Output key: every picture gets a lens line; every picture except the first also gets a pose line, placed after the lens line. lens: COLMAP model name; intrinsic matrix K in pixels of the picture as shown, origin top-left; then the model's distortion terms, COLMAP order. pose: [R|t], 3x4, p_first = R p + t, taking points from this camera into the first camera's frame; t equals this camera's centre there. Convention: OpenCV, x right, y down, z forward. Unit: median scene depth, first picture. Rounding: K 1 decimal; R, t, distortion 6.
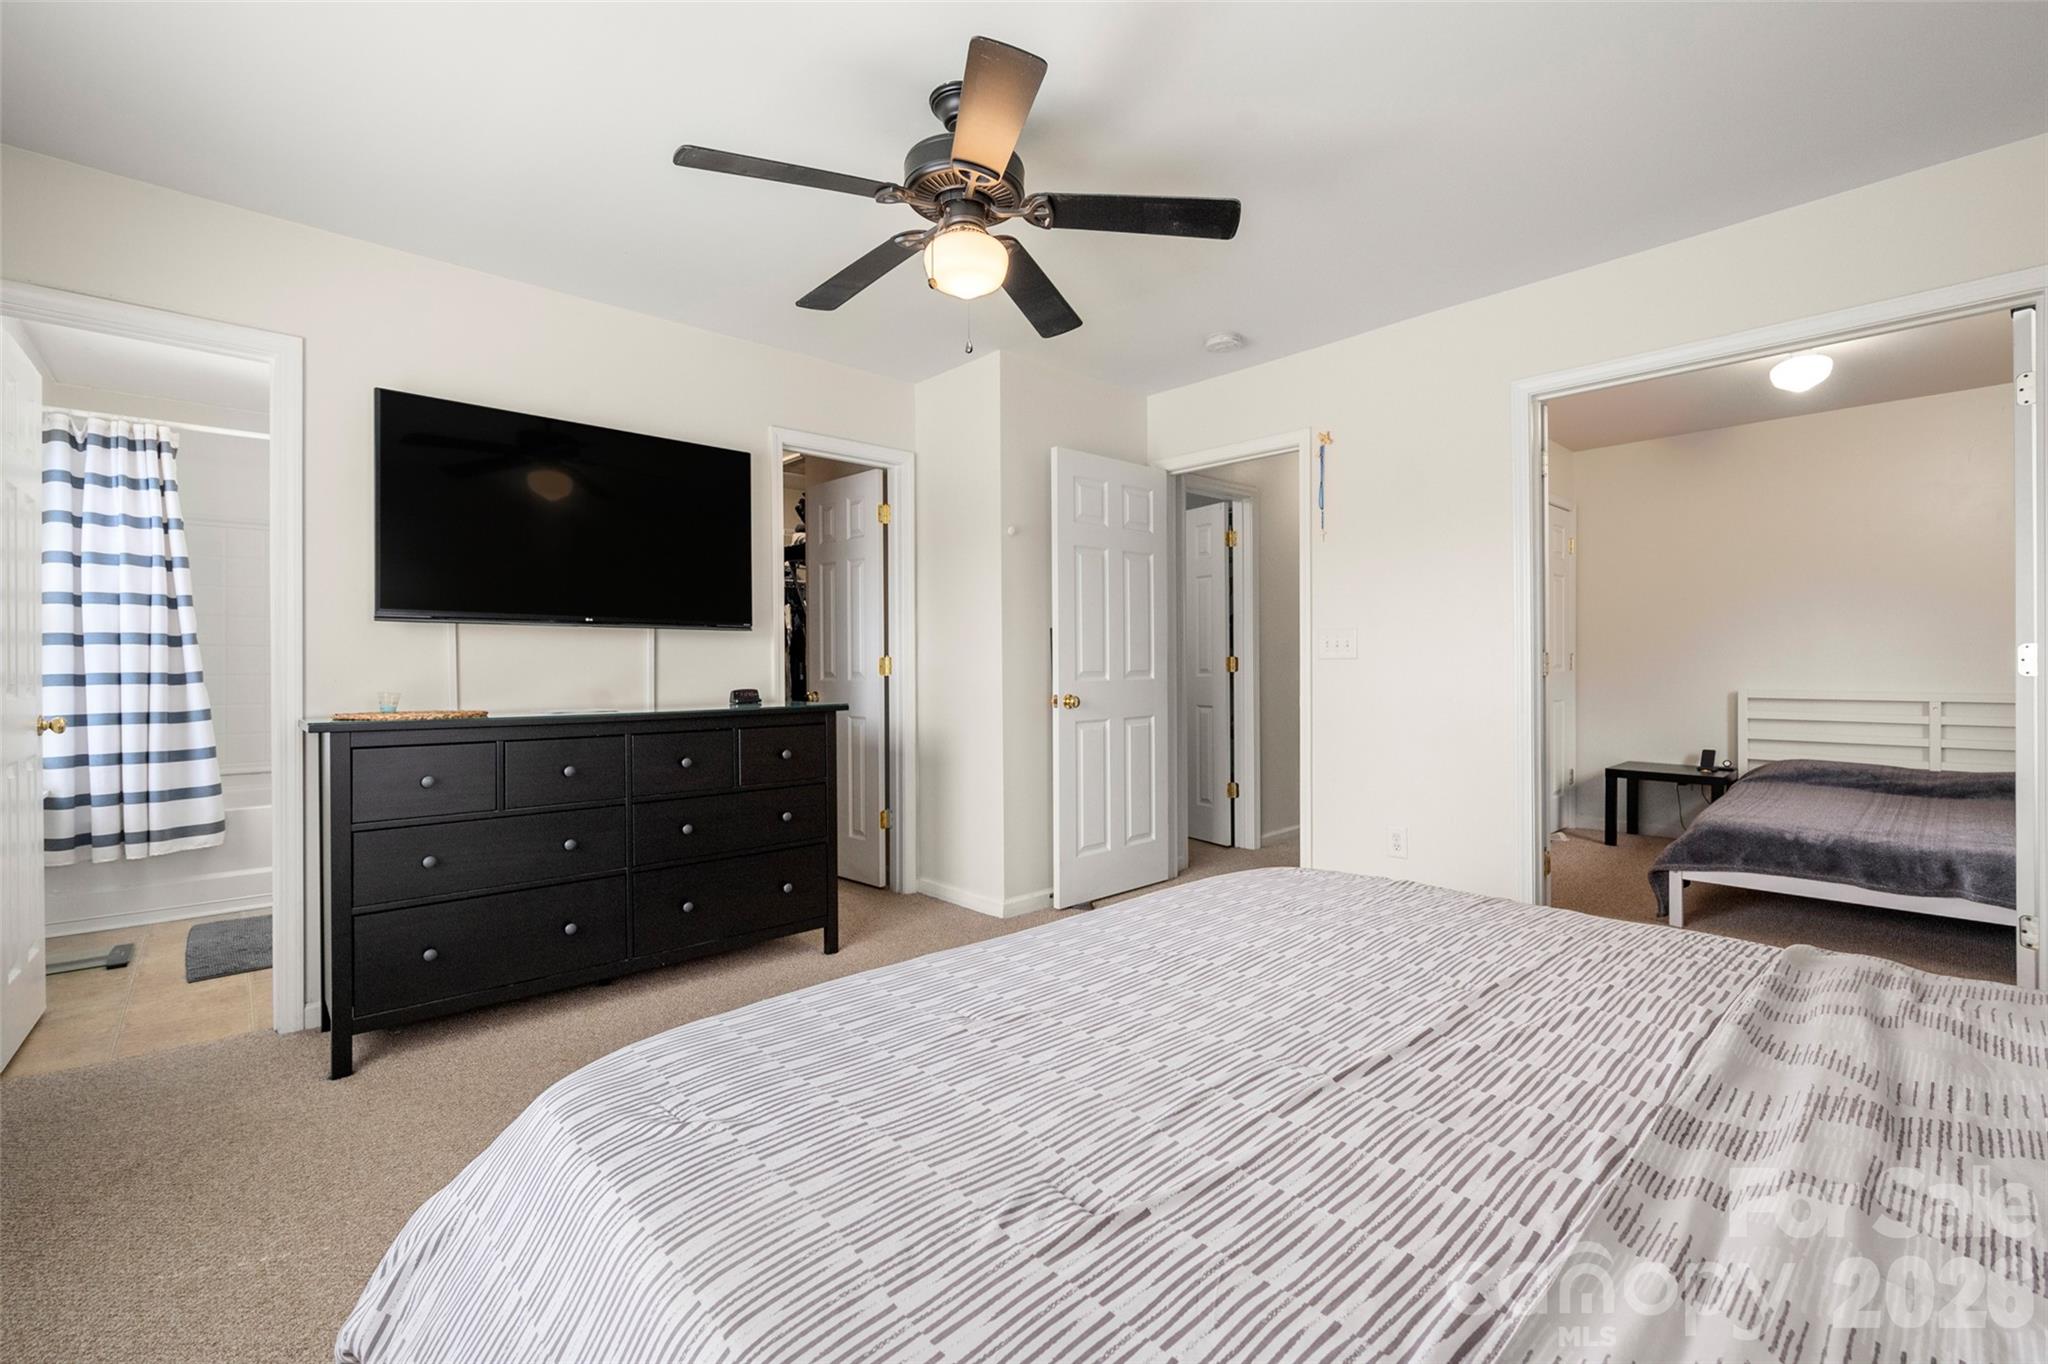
lens RADIAL K [[887.2, 0, 1024.0], [0, 887.2, 682.0], [0, 0, 1]] dist [-0.001226, -0.000123]
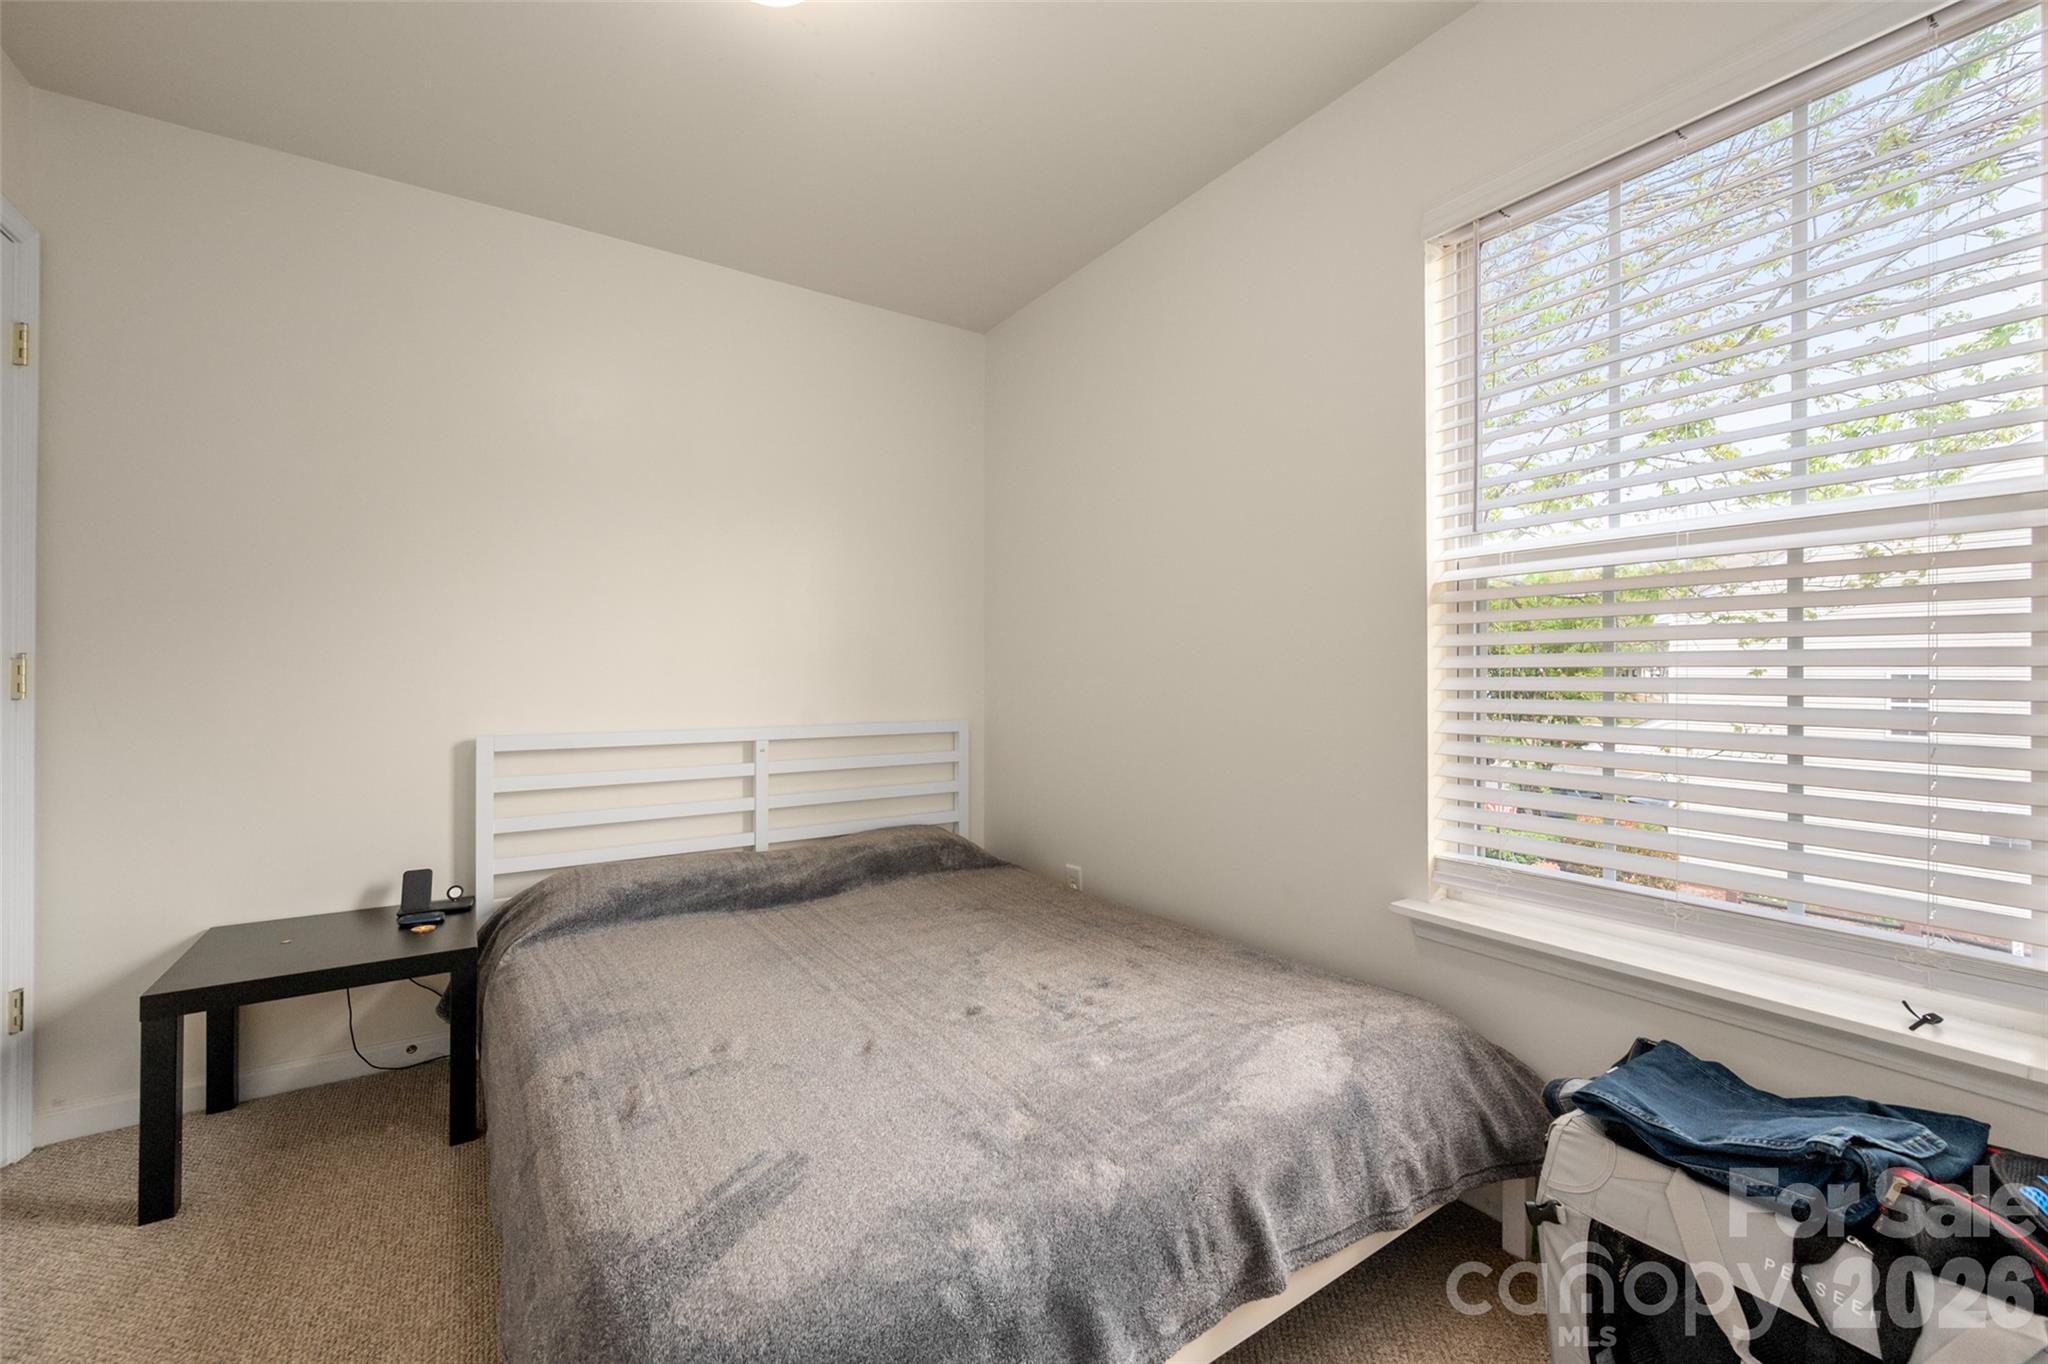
lens RADIAL K [[819.6, 0, 1024.0], [0, 819.6, 682.0], [0, 0, 1]] dist [-0.001152, -0.000251]
pose [[0.174265, -0.000163, 0.984699, 0.418848], [0.018366, 0.999827, -0.003085, -0.012408], [-0.984527, 0.018623, 0.174238, 0.627514]]
